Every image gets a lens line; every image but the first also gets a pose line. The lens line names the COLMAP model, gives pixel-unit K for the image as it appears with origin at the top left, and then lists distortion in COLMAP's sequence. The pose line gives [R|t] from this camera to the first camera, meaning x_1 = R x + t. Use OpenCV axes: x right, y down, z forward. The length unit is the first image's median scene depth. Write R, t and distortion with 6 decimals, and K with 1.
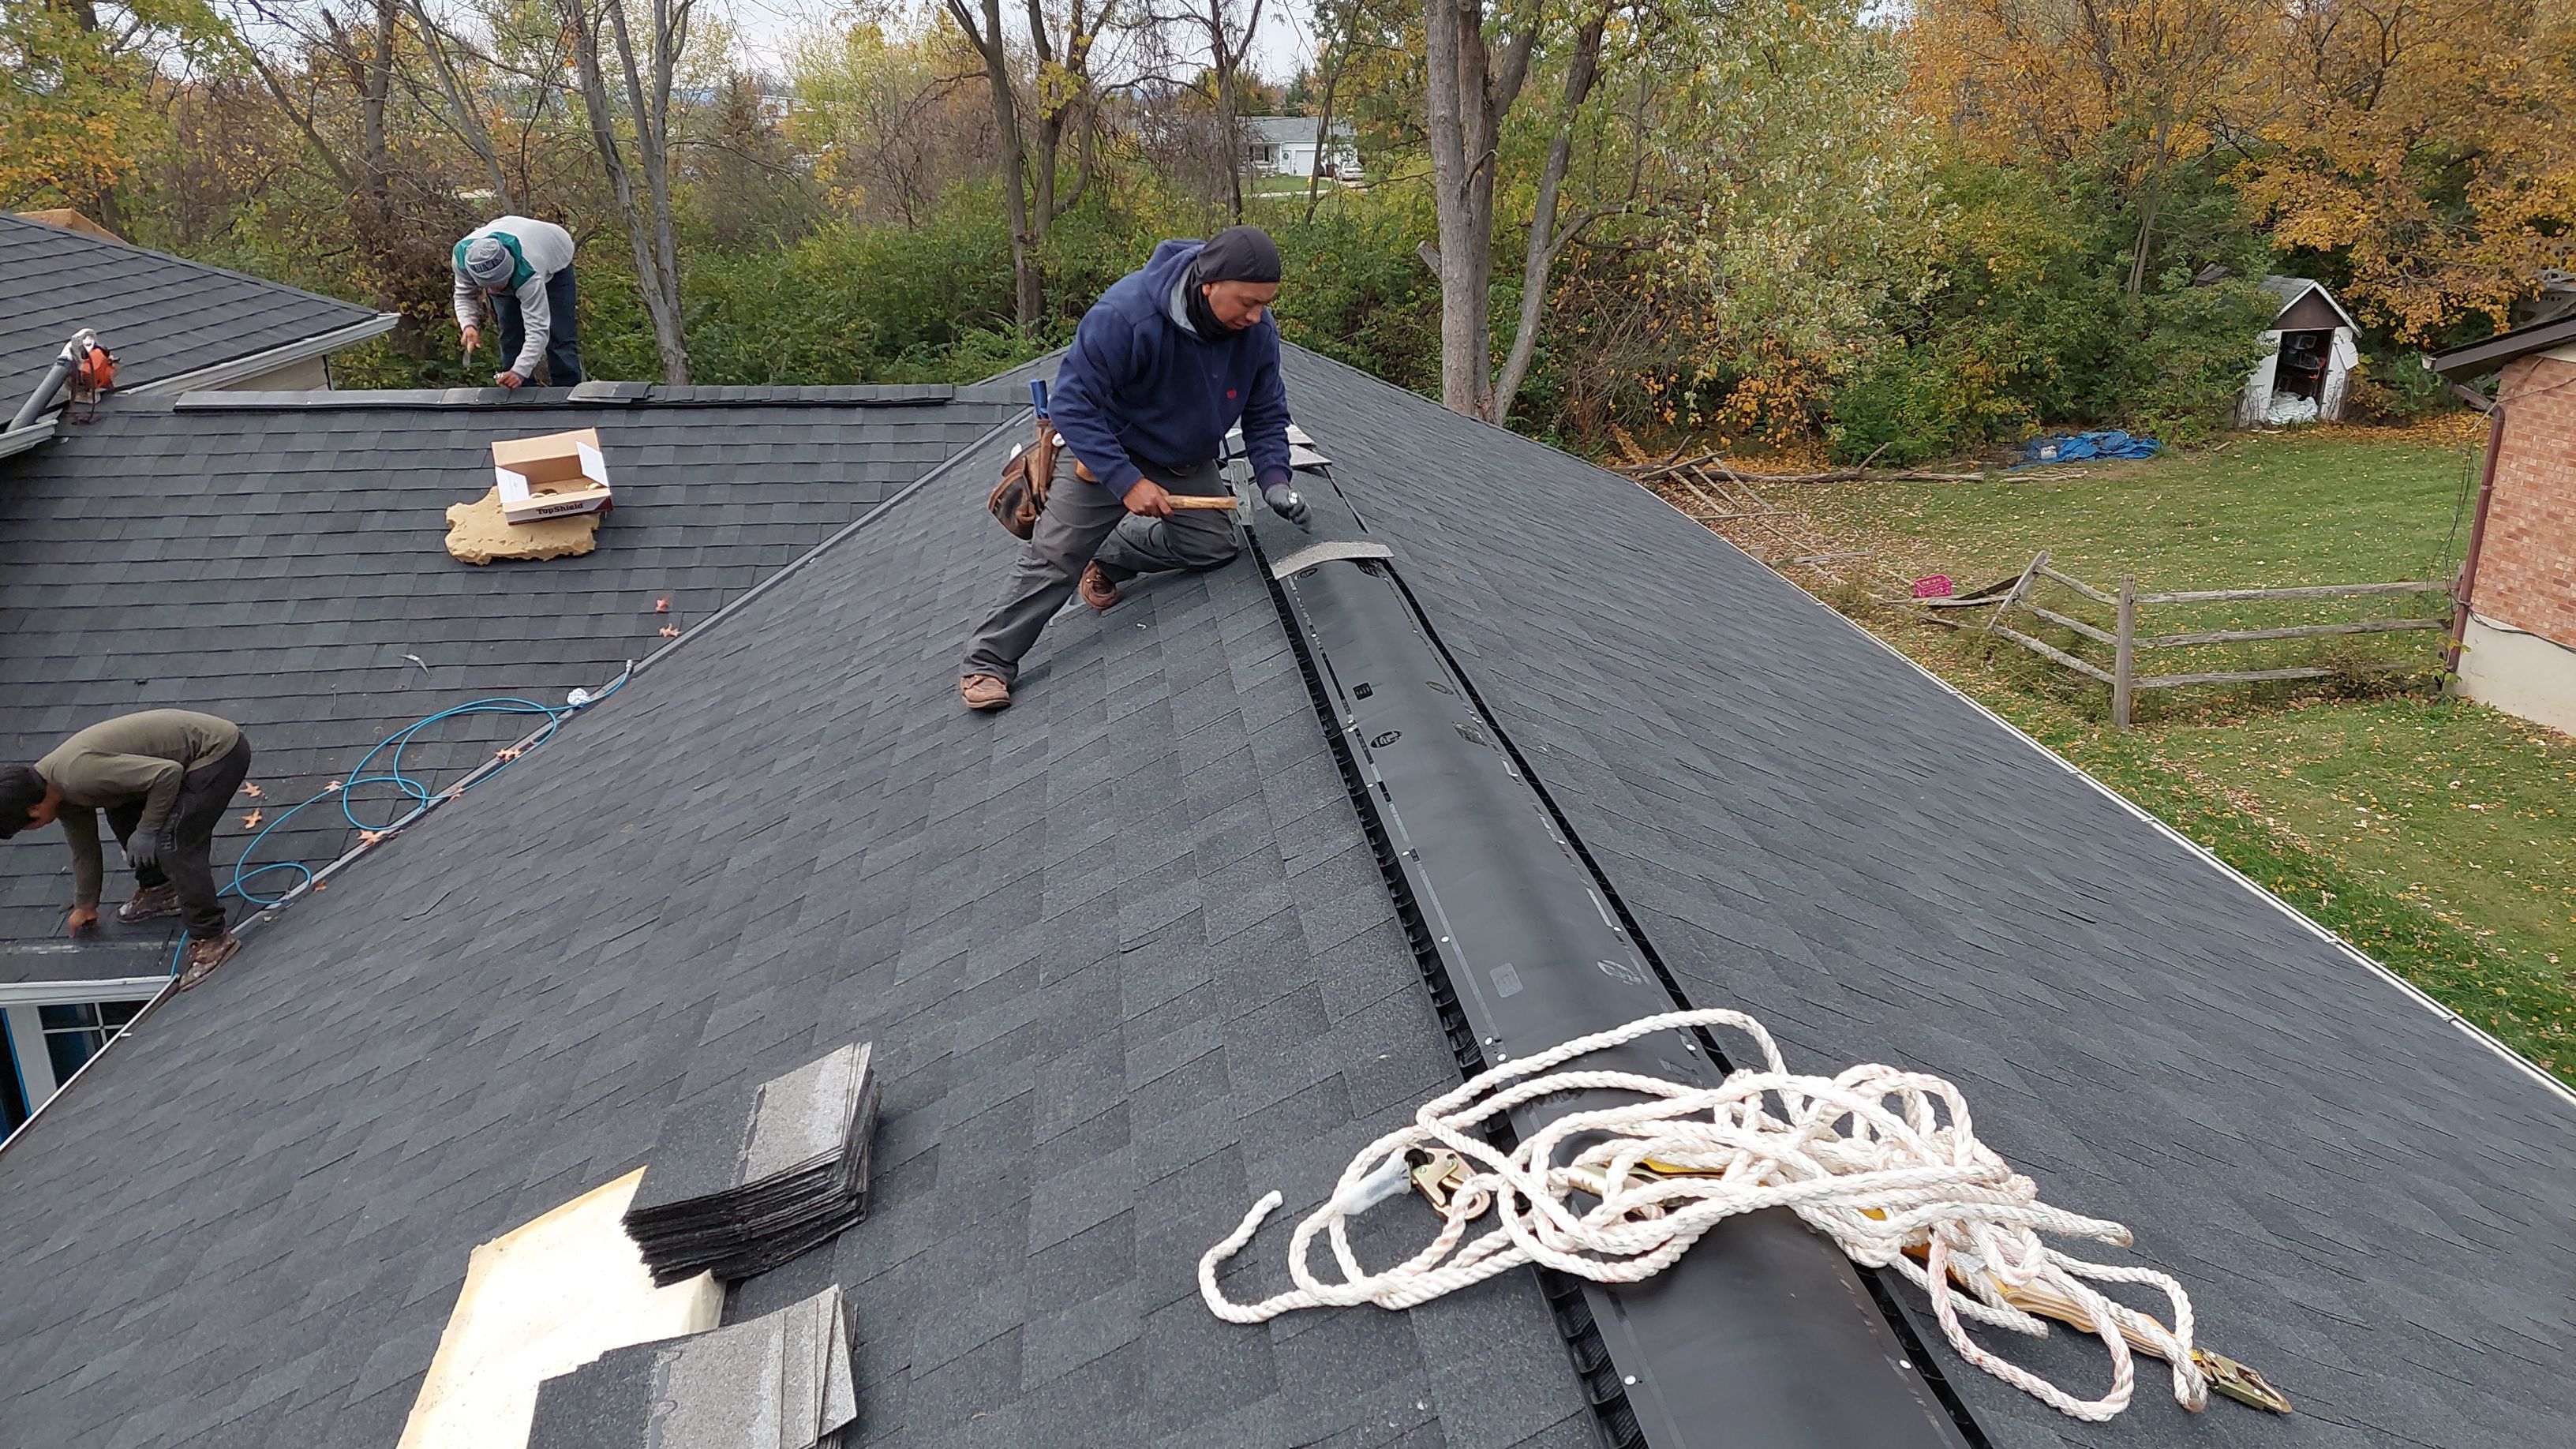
lens RADIAL K [[1834.4, 0, 1322.2], [0, 1834.4, 707.6], [0, 0, 1]] dist [0.078822, -0.079000]
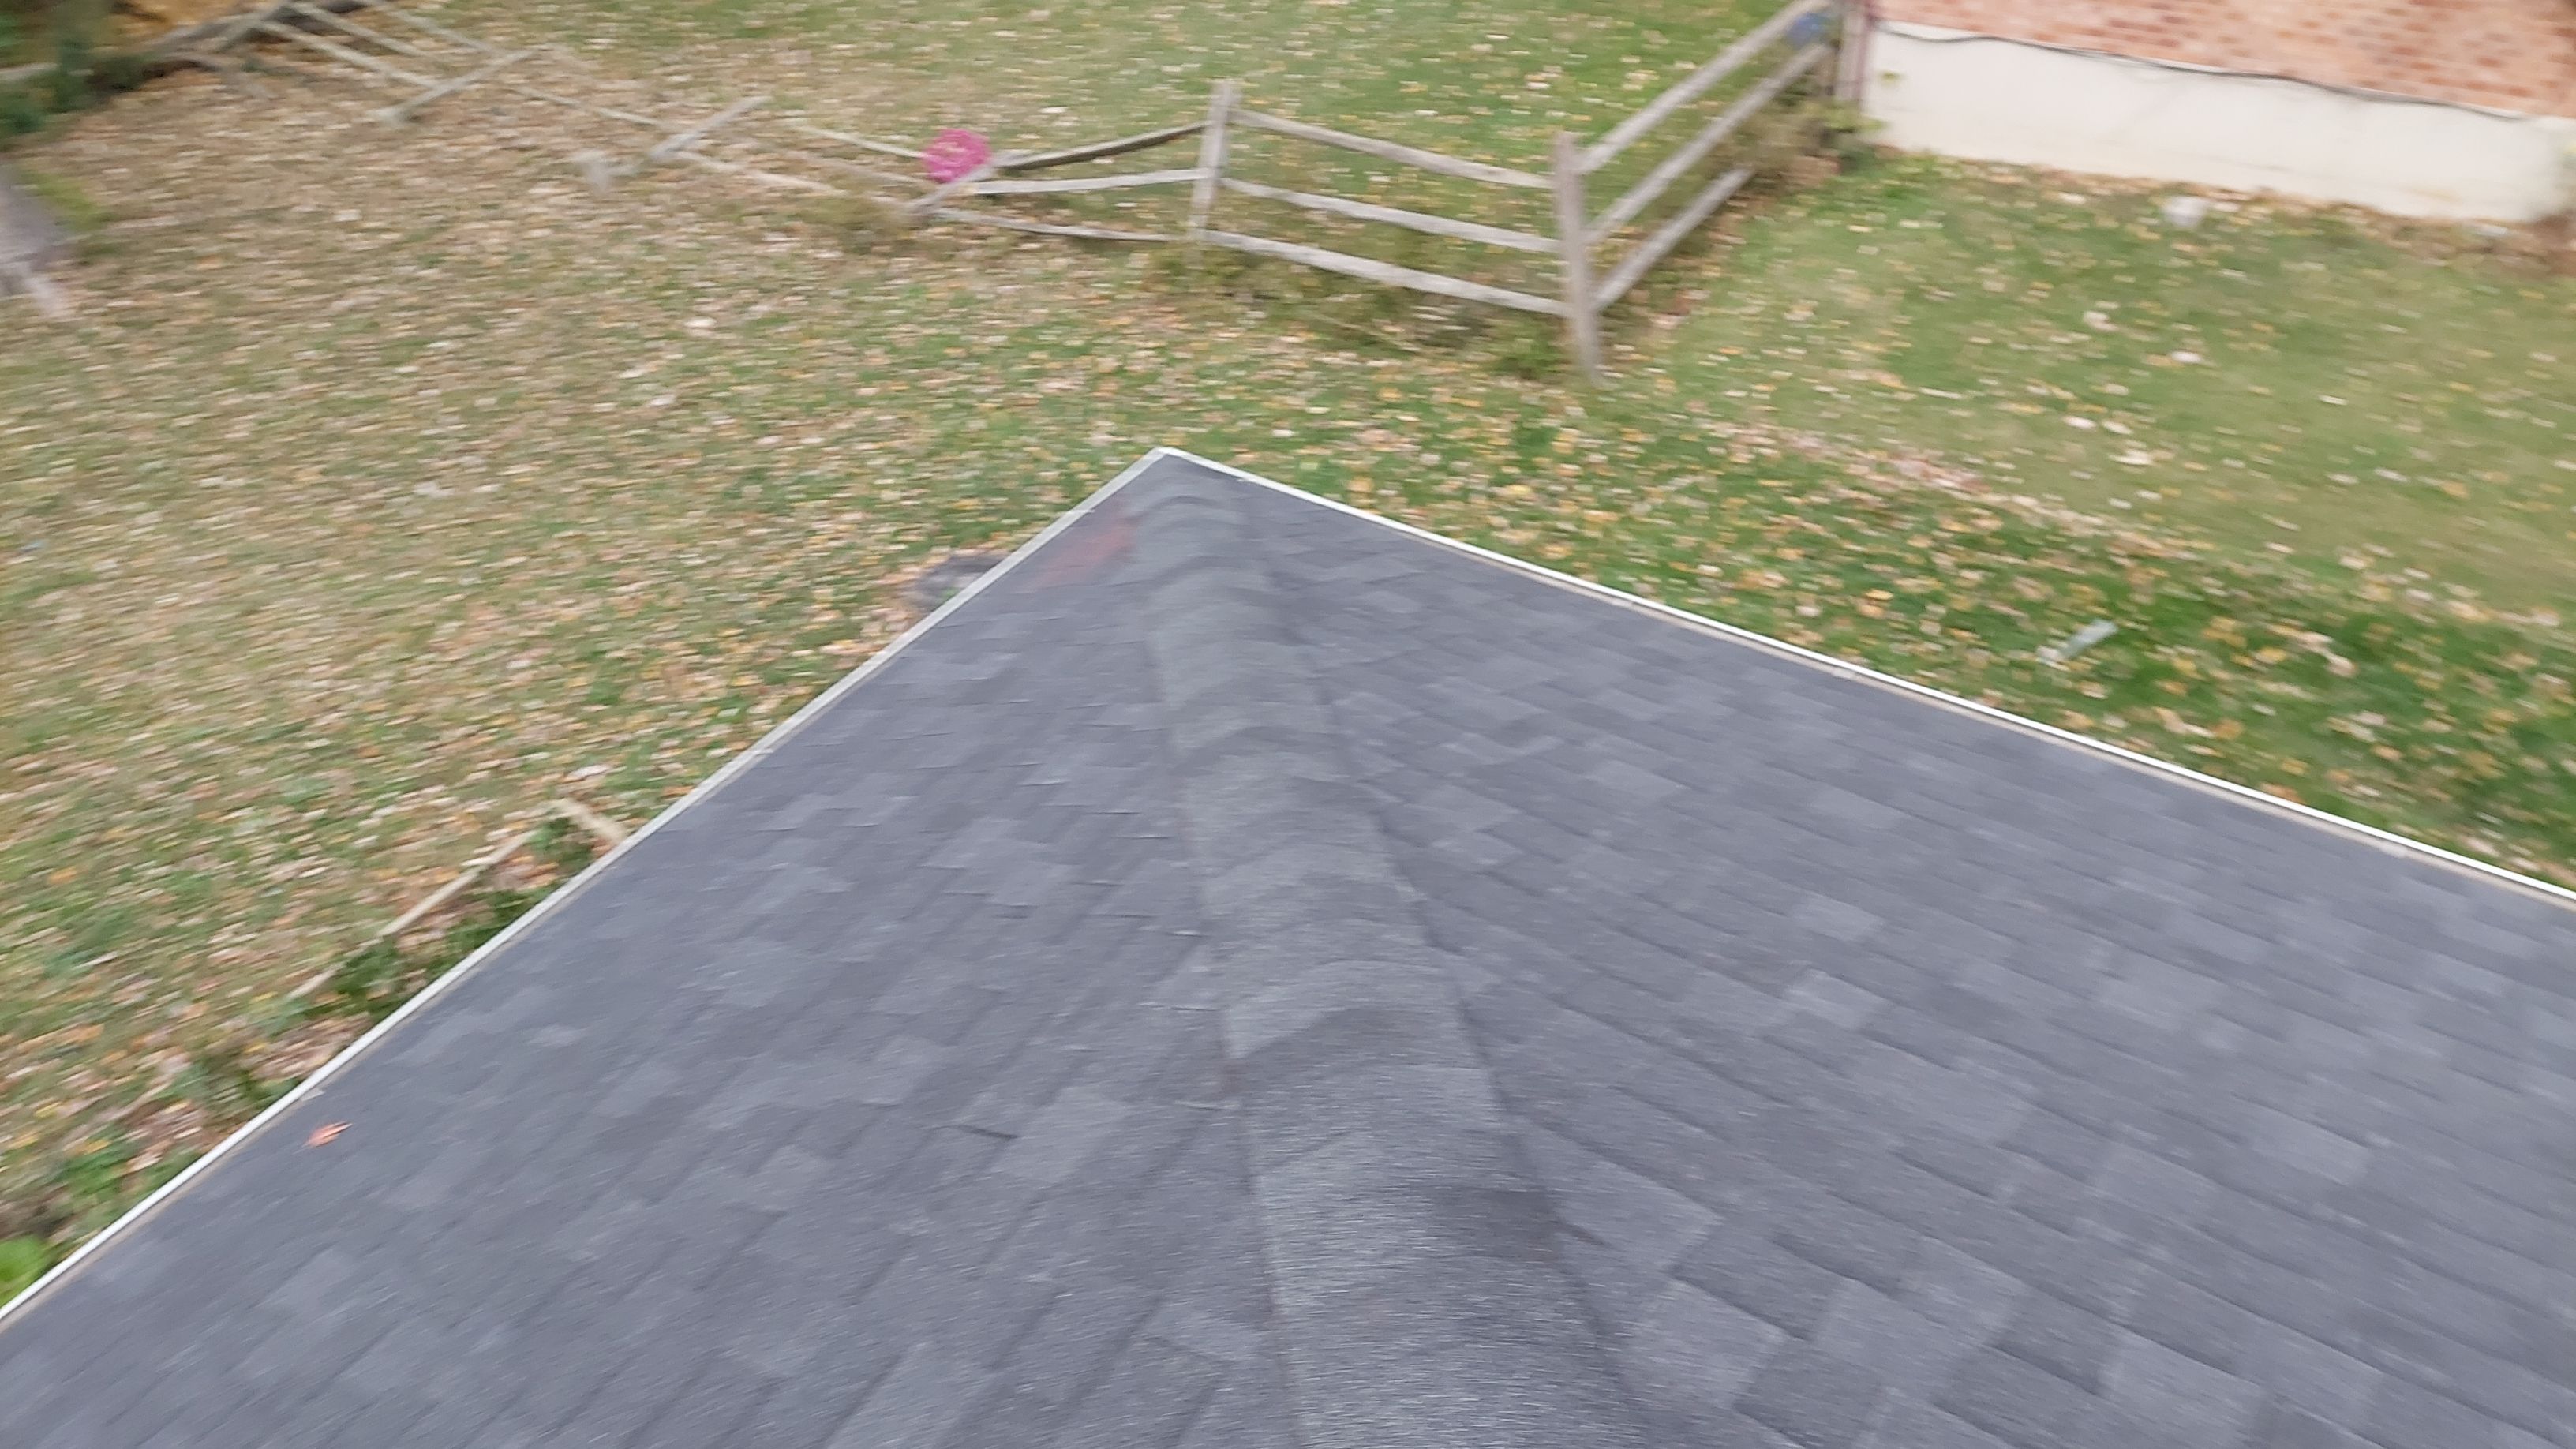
lens RADIAL K [[1834.4, 0, 1306.9], [0, 1834.4, 744.7], [0, 0, 1]] dist [0.078822, -0.079000]
pose [[0.673063, -0.517096, 0.528770, -0.028662], [0.293420, 0.842979, 0.450878, -0.196176], [-0.678889, -0.148317, 0.719105, 0.603411]]
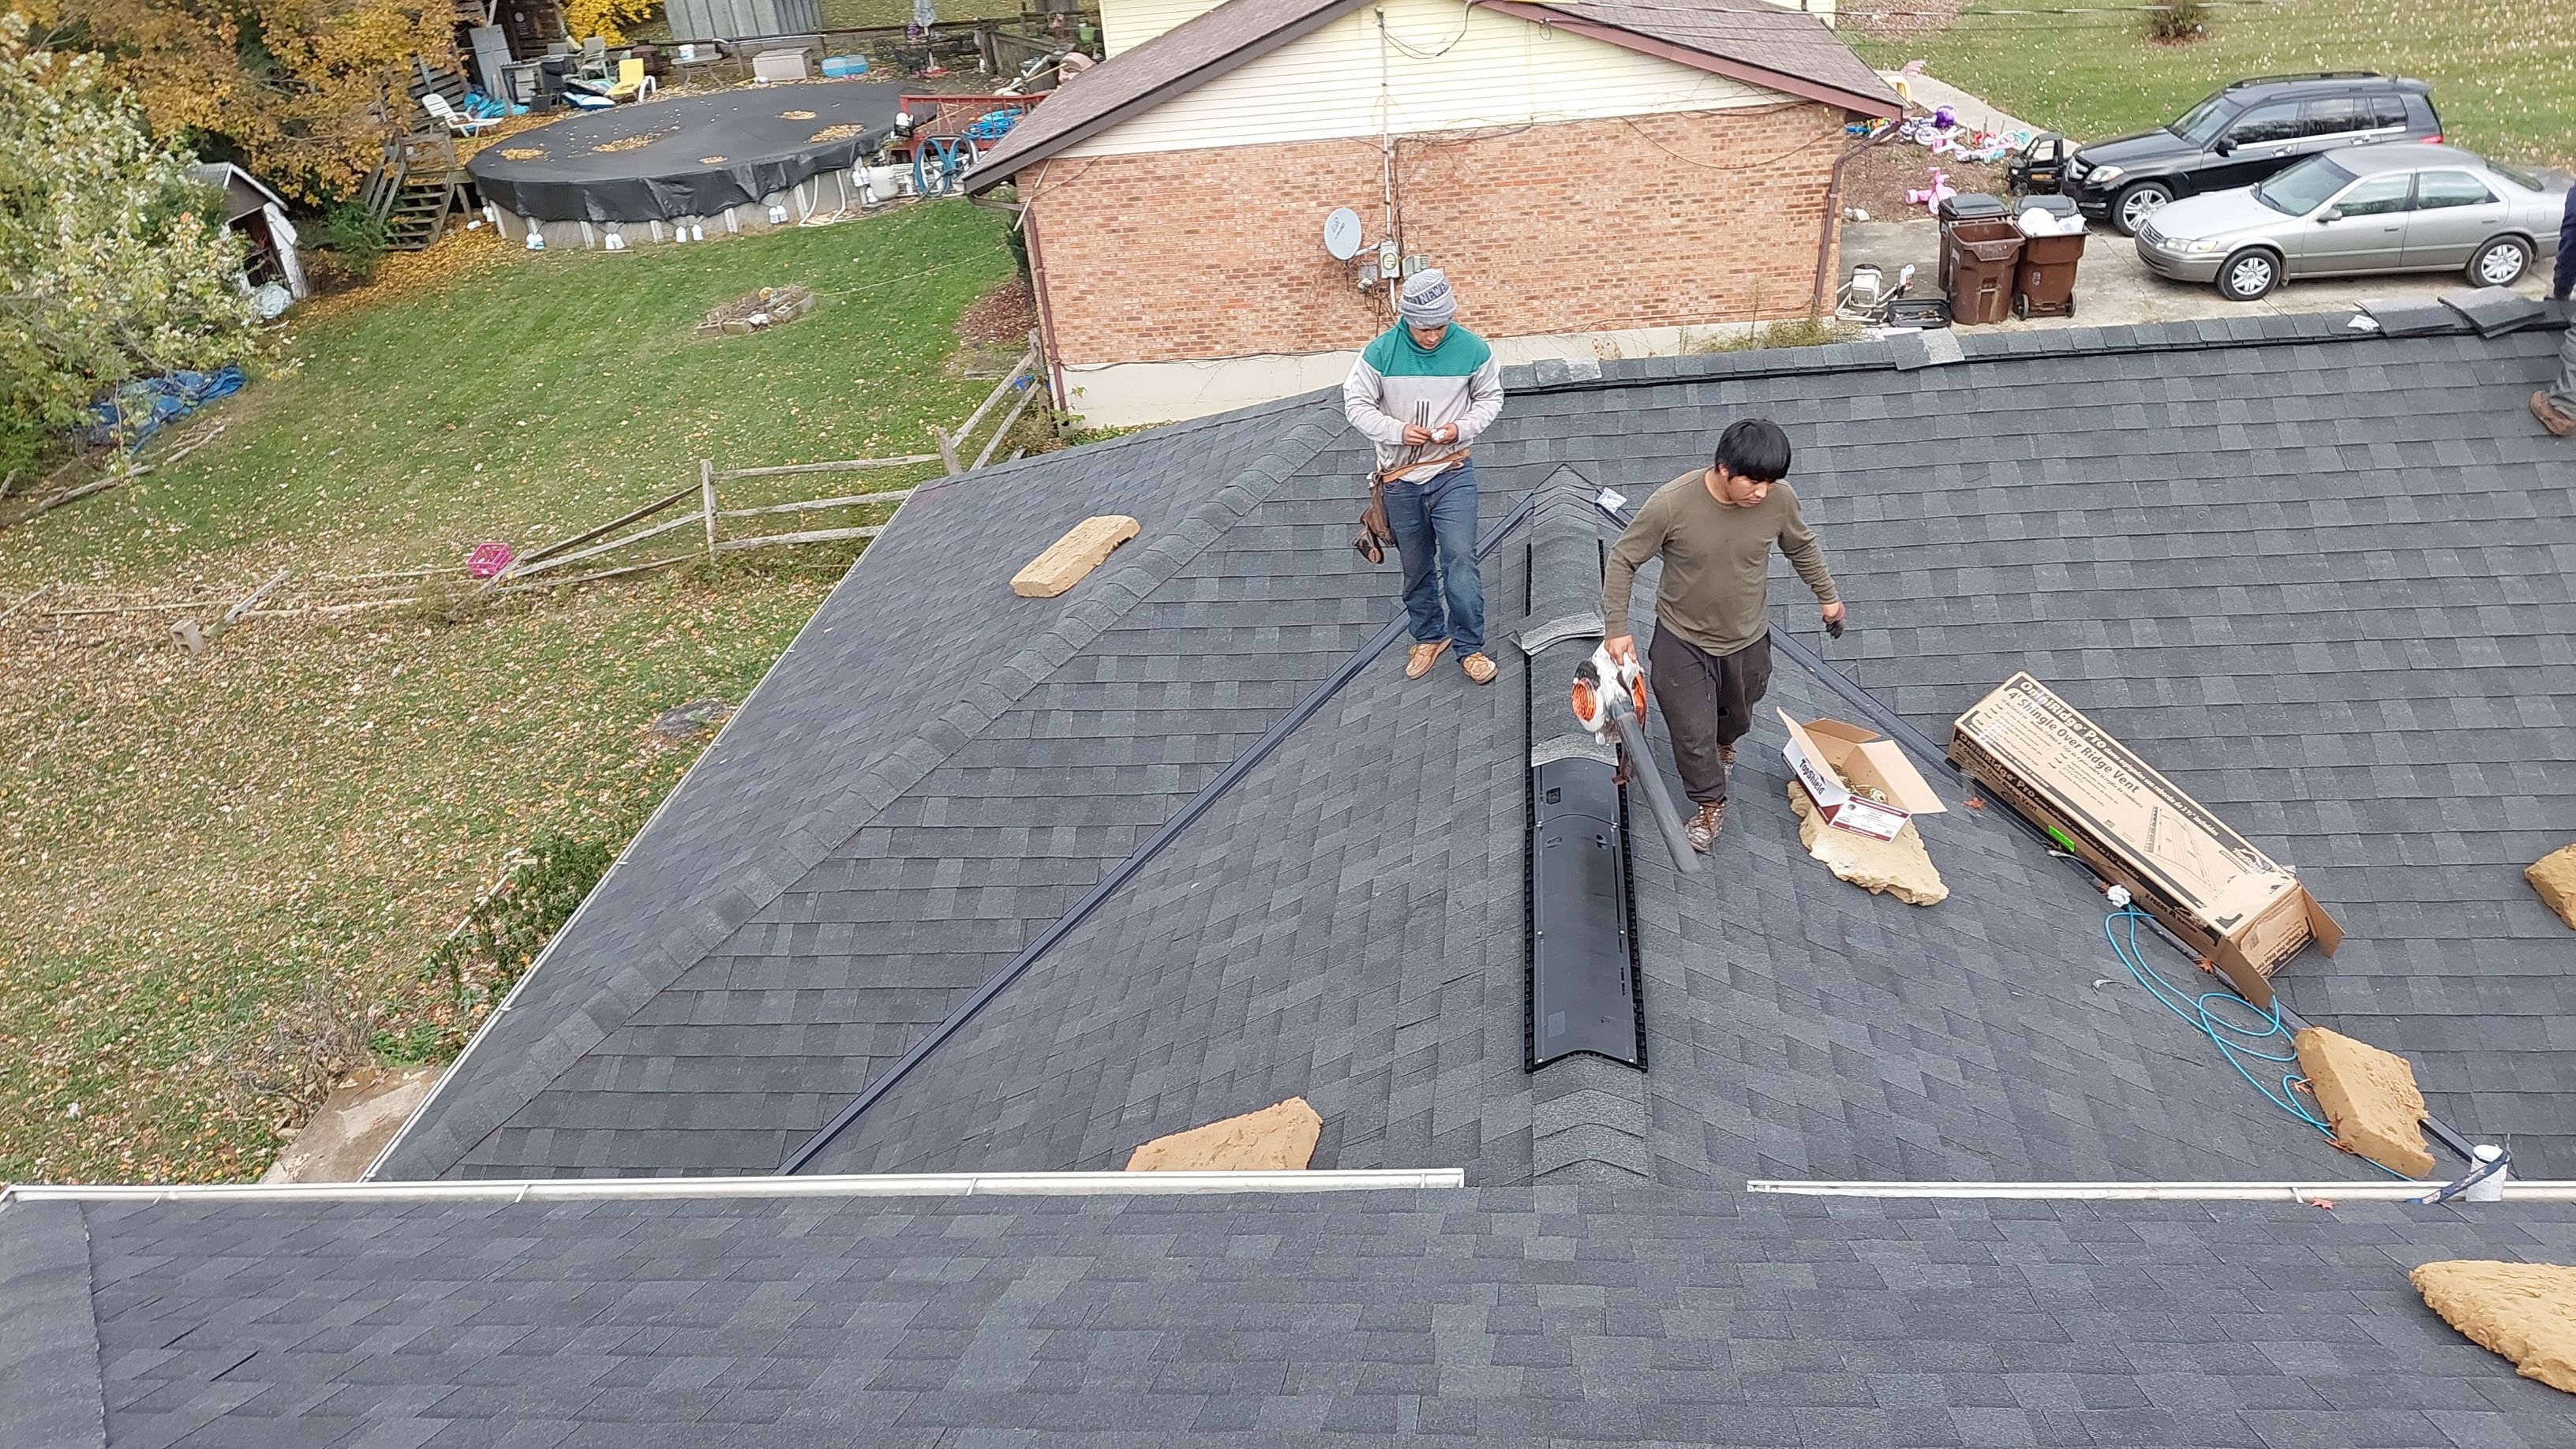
lens RADIAL K [[1834.4, 0, 1308.5], [0, 1834.4, 709.5], [0, 0, 1]] dist [0.078822, -0.079000]
pose [[0.227701, -0.472565, 0.851372, -0.531261], [0.387336, 0.846146, 0.366070, -0.246980], [-0.893377, 0.246413, 0.375710, 0.427877]]
